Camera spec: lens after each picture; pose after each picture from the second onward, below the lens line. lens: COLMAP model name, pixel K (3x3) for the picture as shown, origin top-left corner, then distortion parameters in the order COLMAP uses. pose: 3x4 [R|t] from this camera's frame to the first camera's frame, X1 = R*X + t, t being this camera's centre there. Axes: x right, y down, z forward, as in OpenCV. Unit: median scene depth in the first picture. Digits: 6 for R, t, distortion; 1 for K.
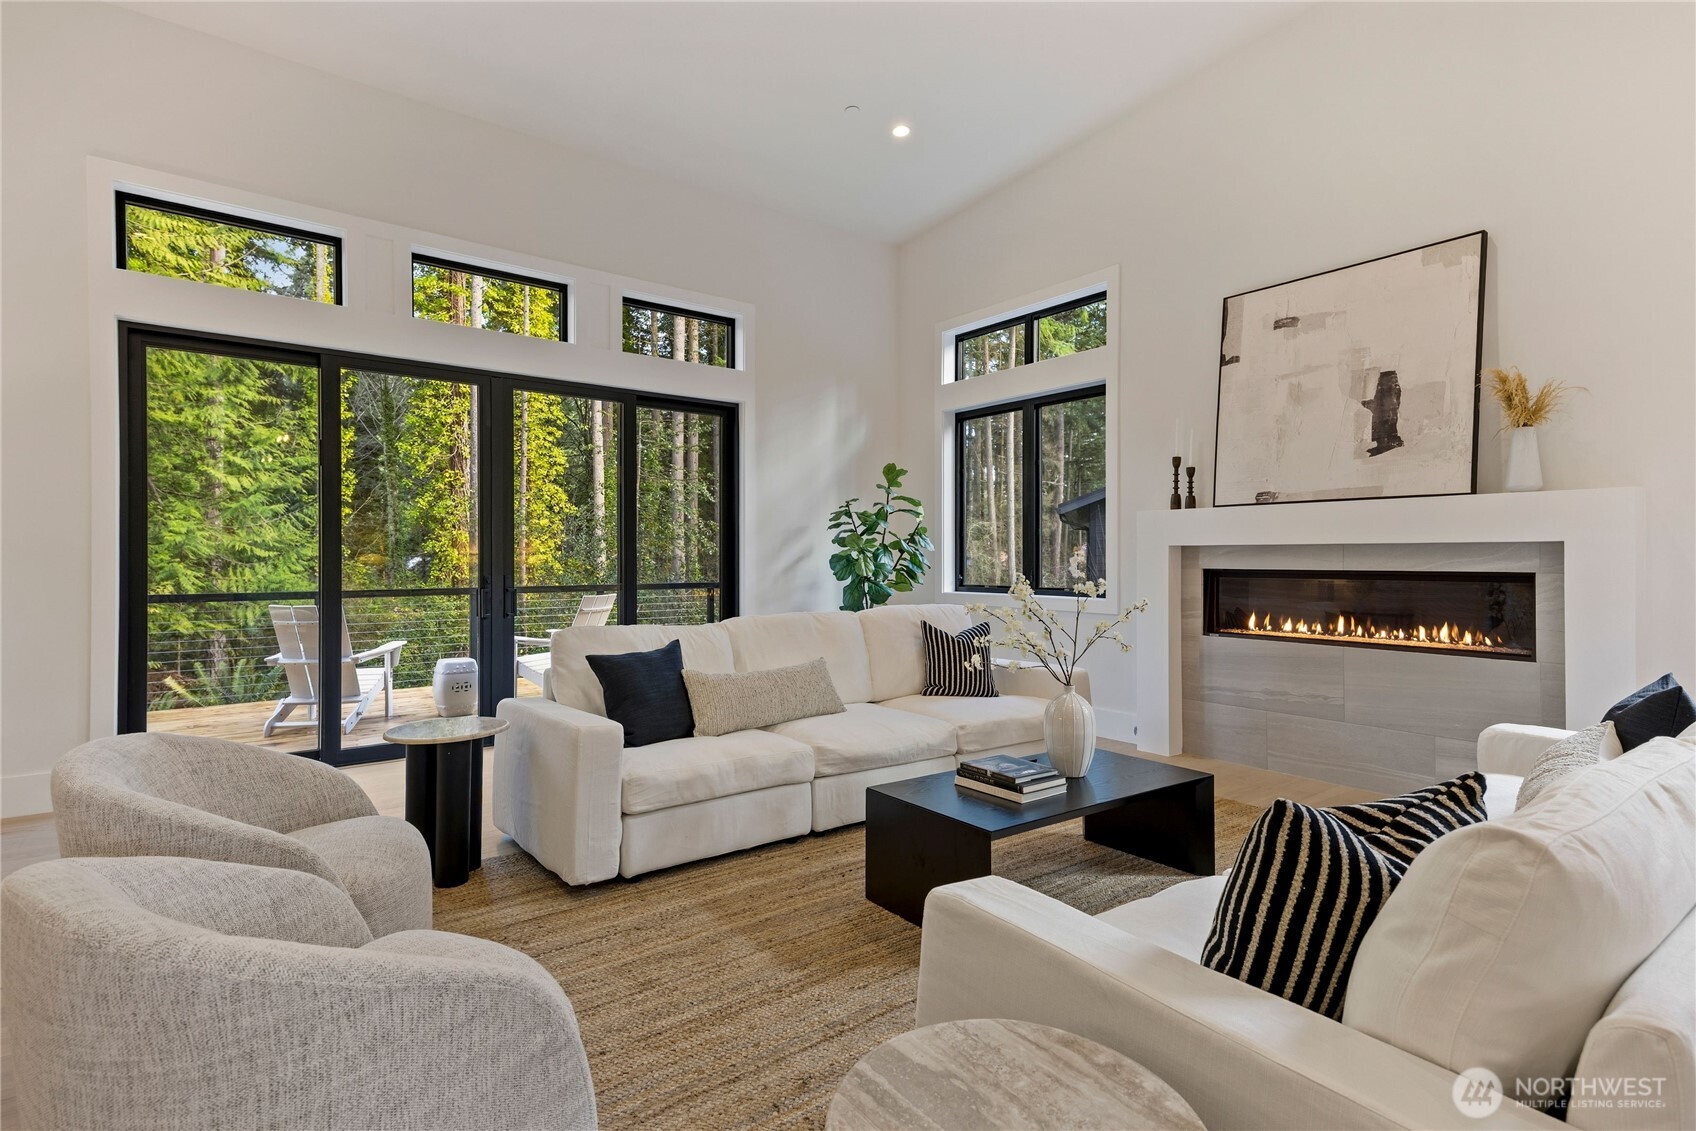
lens RADIAL K [[825.9, 0, 840.2], [0, 825.9, 564.5], [0, 0, 1]] dist [0.003074, -0.002718]
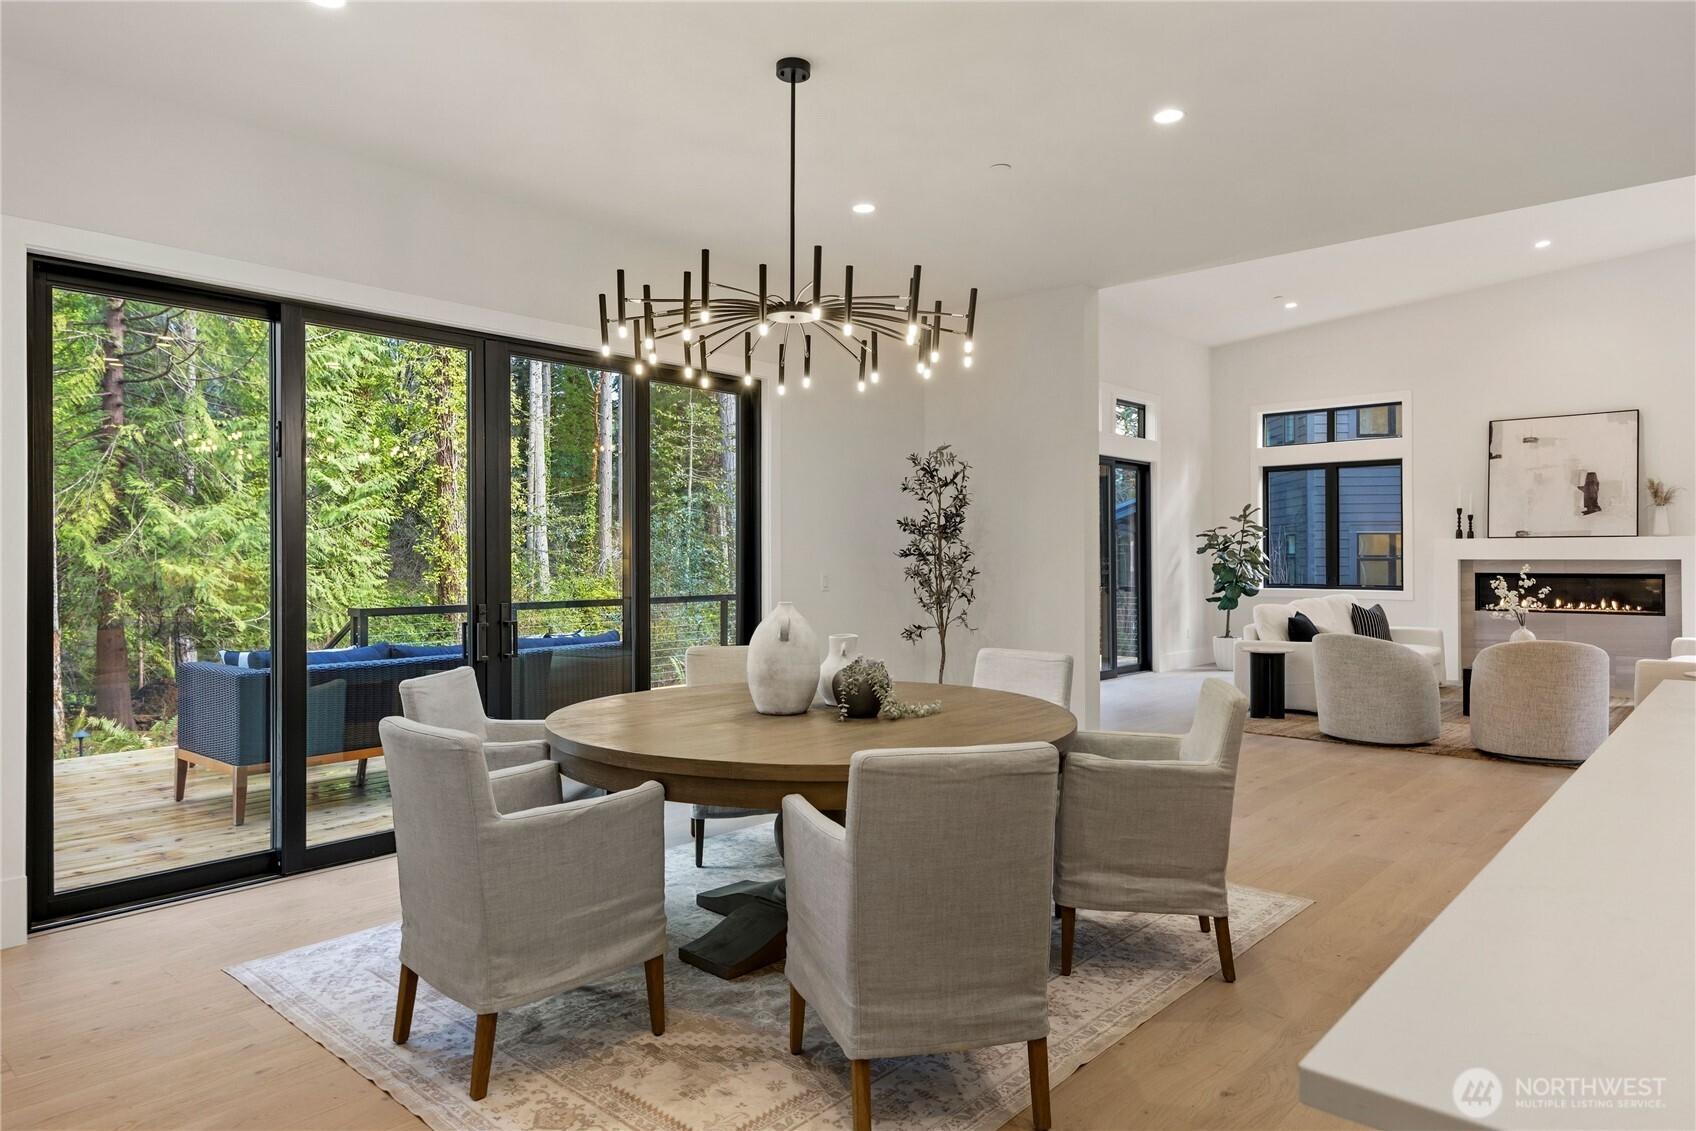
lens RADIAL K [[1059.1, 0, 844.1], [0, 1059.1, 555.0], [0, 0, 1]] dist [0.021038, -0.008676]
pose [[0.973842, -0.005958, 0.227149, -1.476803], [0.008035, 0.999934, -0.008223, -0.026345], [-0.227085, 0.009833, 0.973825, -0.961182]]
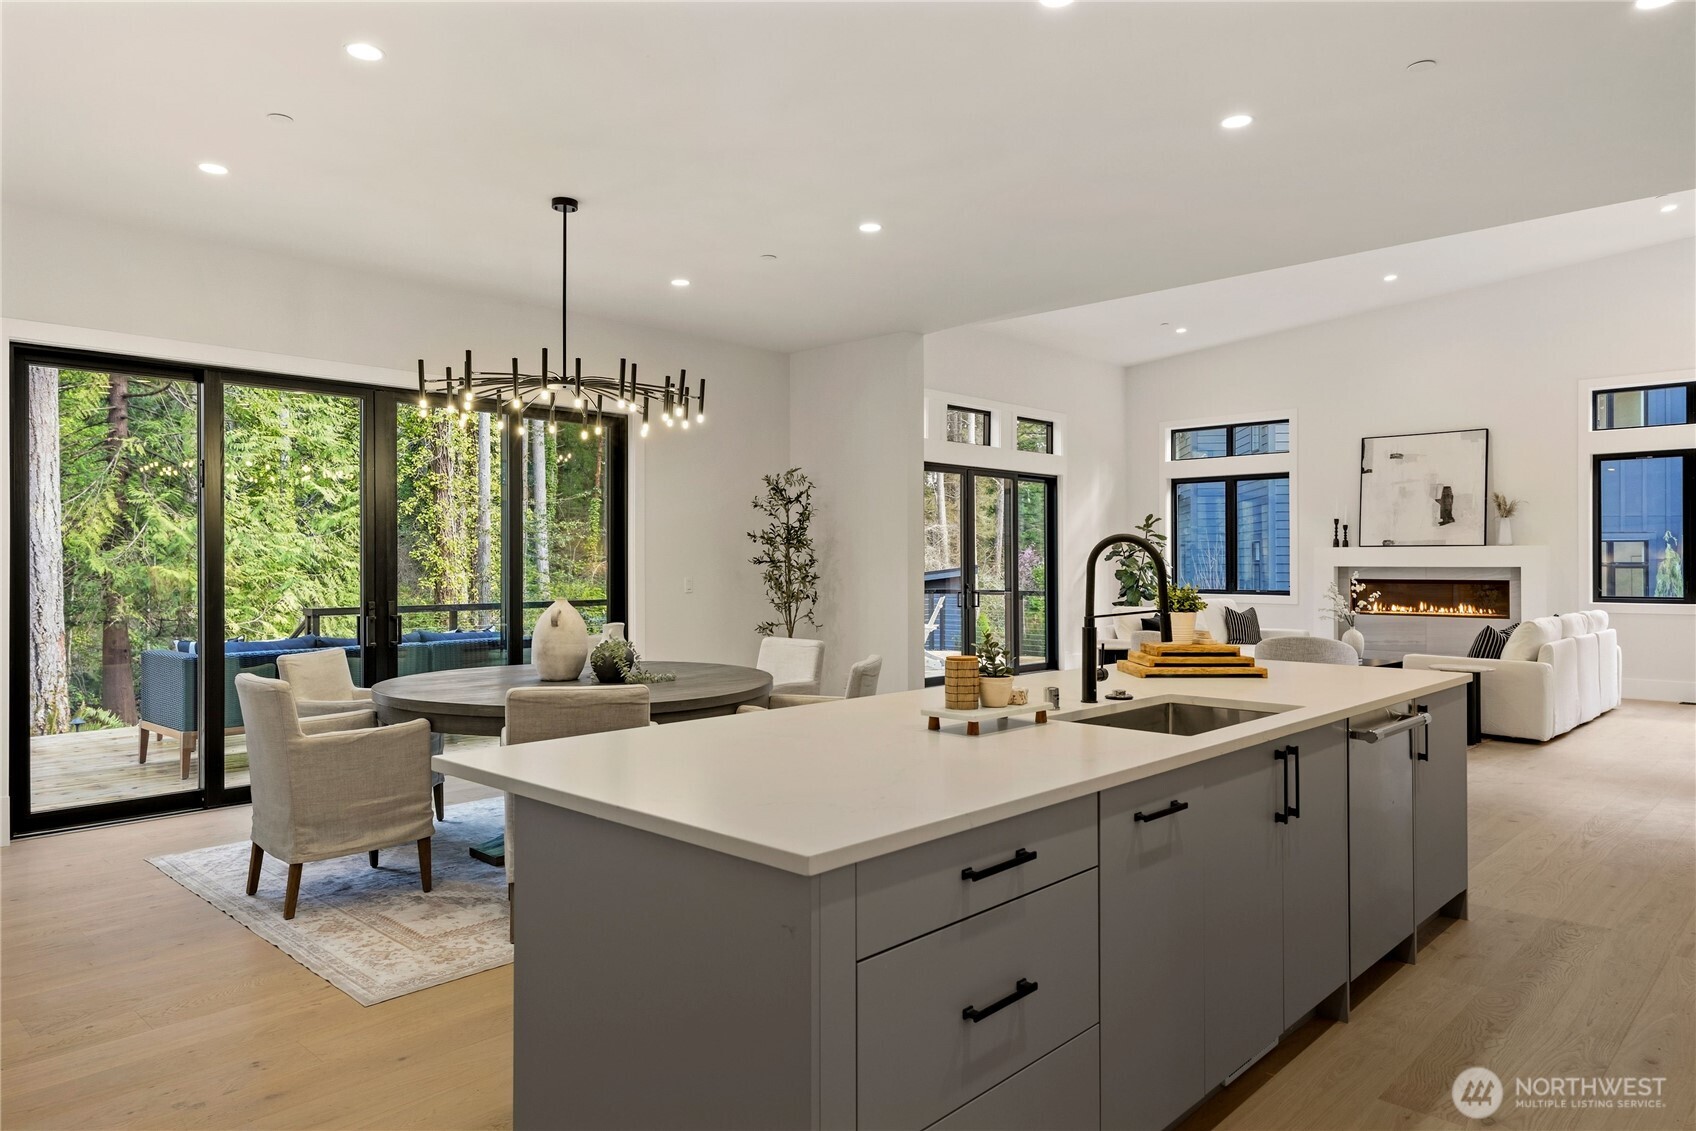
lens RADIAL K [[1105.0, 0, 854.5], [0, 1105.0, 563.5], [0, 0, 1]] dist [0.013457, -0.003480]
pose [[0.979064, -0.005670, 0.203475, -1.272512], [0.007015, 0.999958, -0.005888, -0.024302], [-0.203433, 0.007192, 0.979063, -1.338440]]
